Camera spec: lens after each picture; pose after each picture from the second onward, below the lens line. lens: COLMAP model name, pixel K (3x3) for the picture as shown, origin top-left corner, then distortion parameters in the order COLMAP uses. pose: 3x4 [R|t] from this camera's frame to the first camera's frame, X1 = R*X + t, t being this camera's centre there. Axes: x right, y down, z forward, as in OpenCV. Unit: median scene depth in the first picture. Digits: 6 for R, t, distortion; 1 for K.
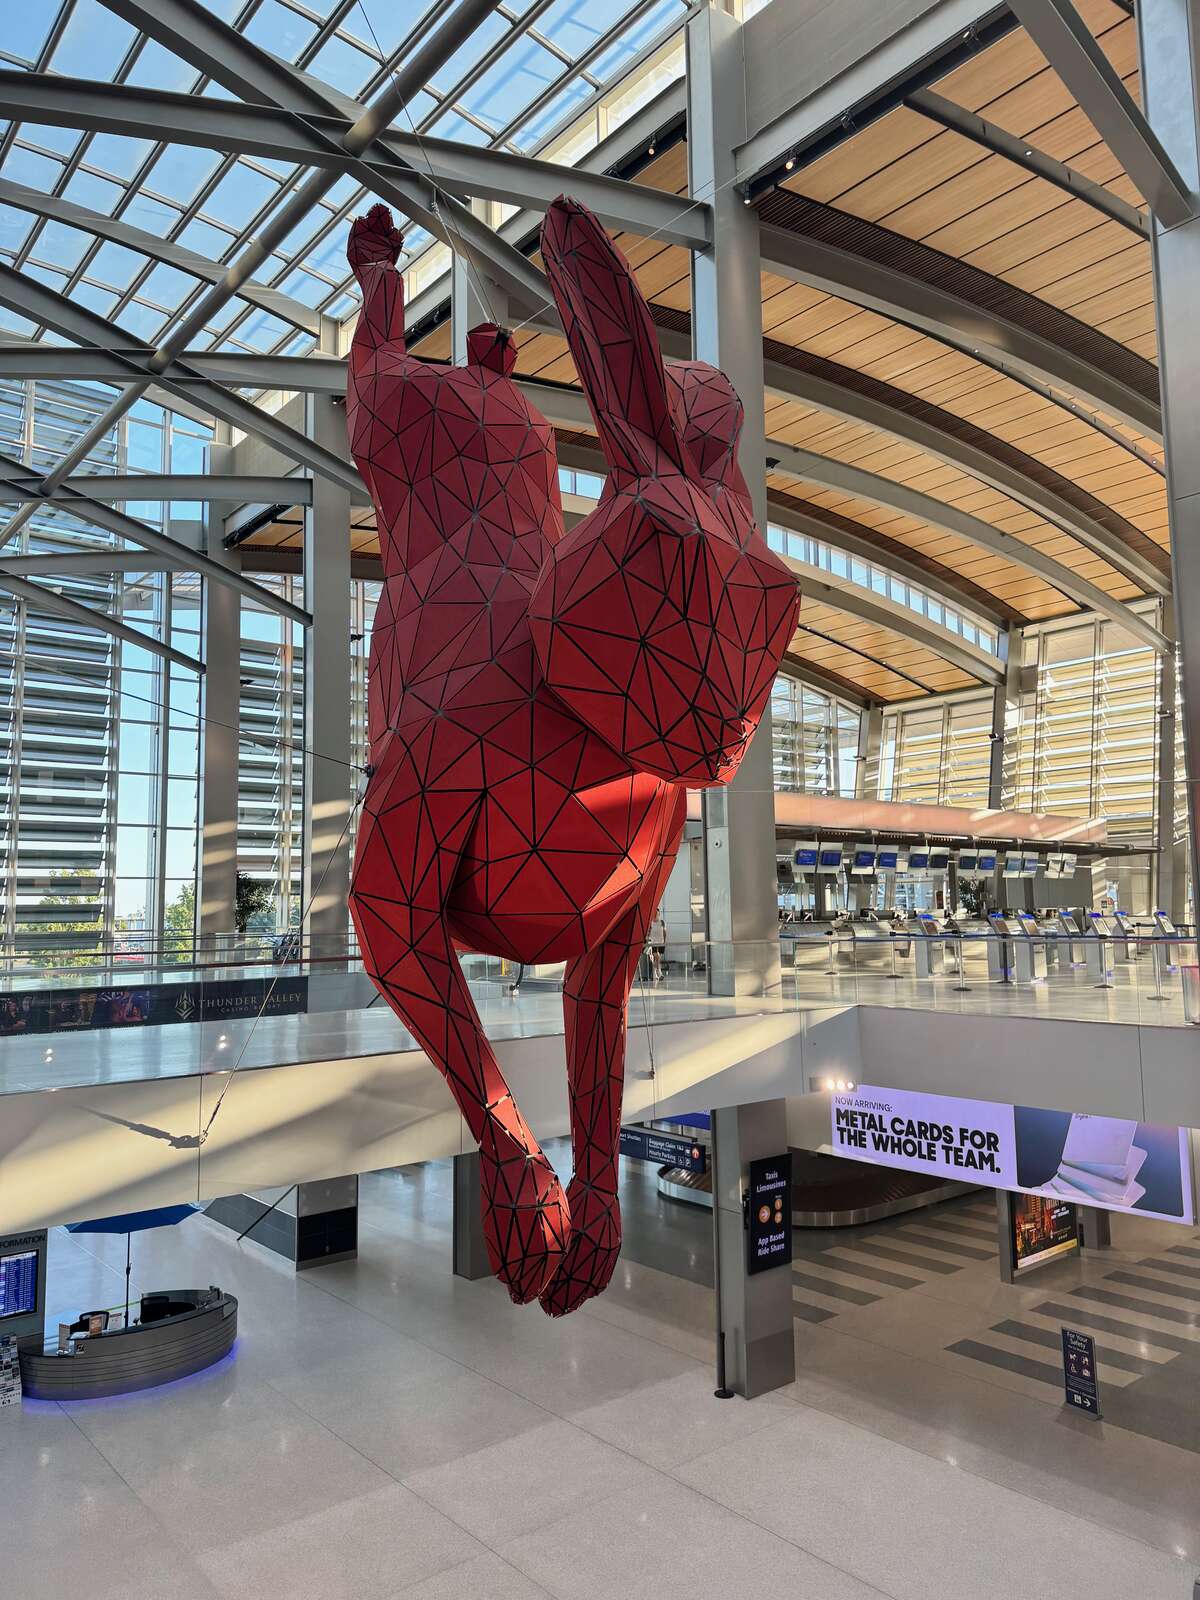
lens RADIAL K [[1148.1, 0, 600.0], [0, 1148.1, 800.0], [0, 0, 1]] dist [-0.002765, -0.002440]
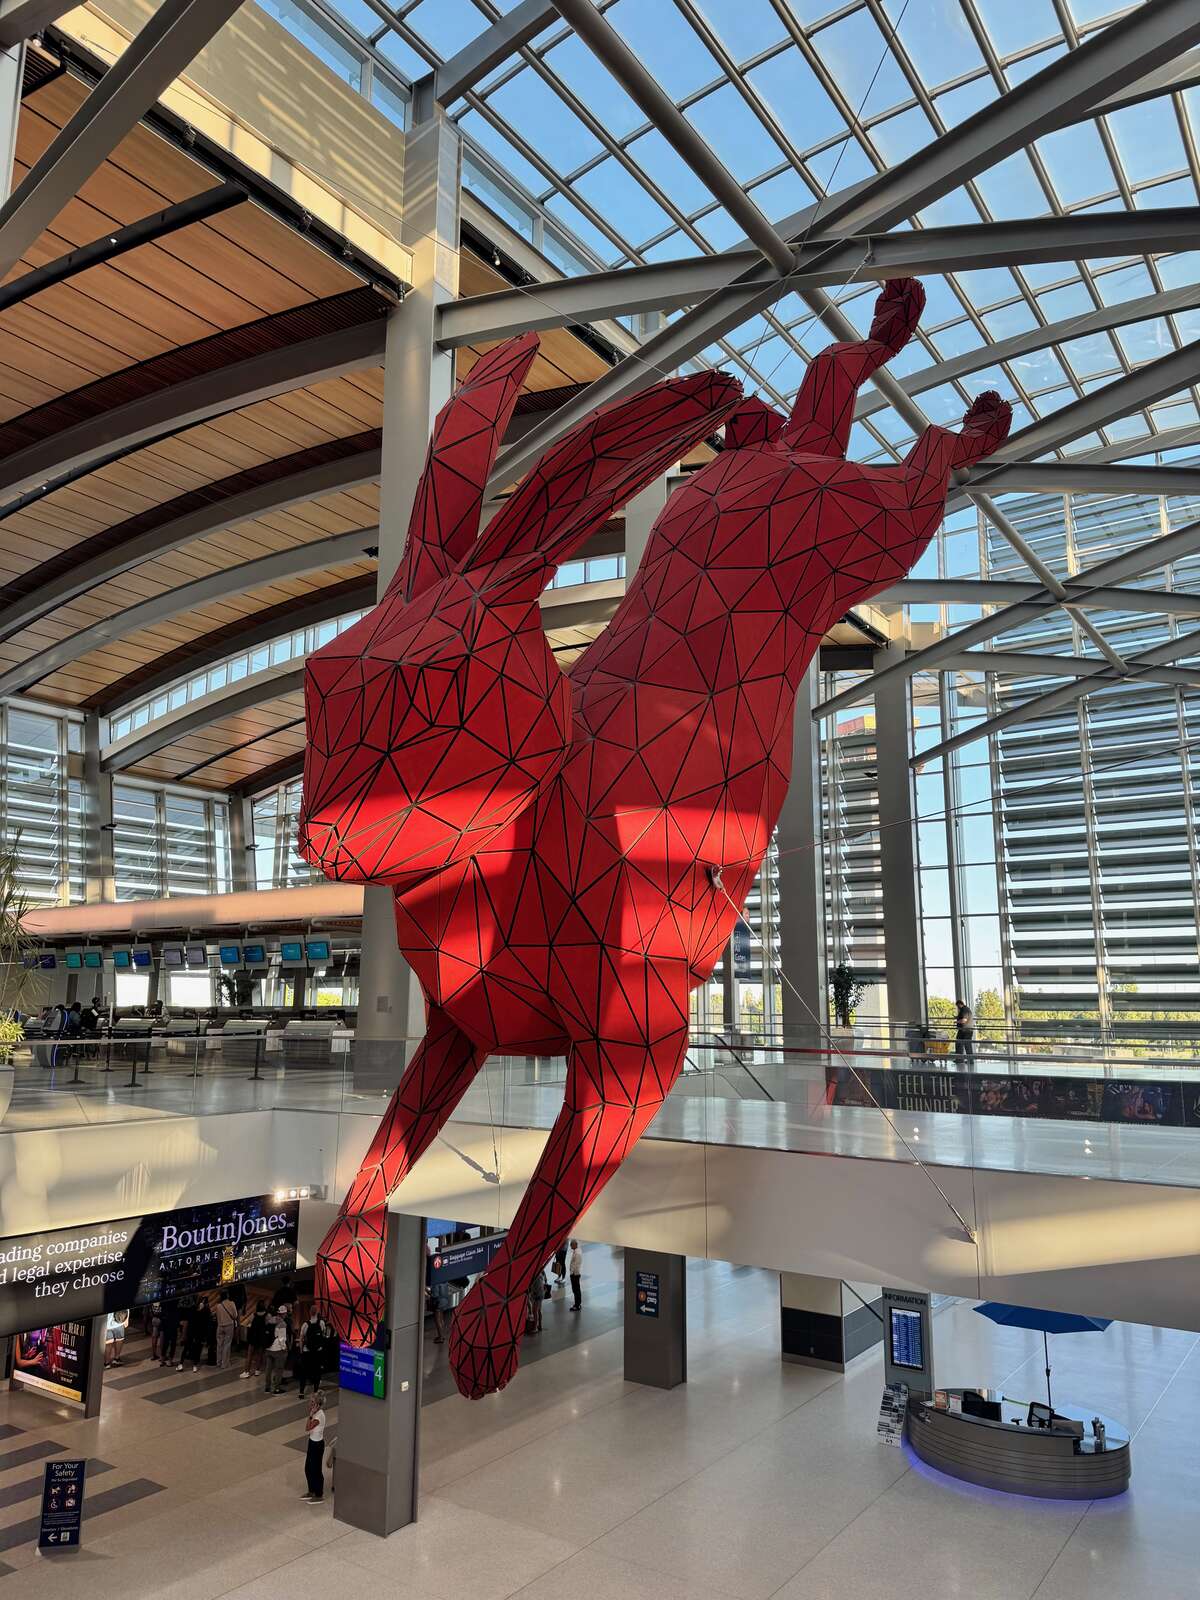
lens RADIAL K [[1148.1, 0, 600.0], [0, 1148.1, 800.0], [0, 0, 1]] dist [-0.002765, -0.002440]
pose [[0.278885, -0.149528, -0.948612, 0.518911], [0.080896, 0.987950, -0.131946, 0.028659], [0.956911, -0.039941, 0.287620, 0.399587]]
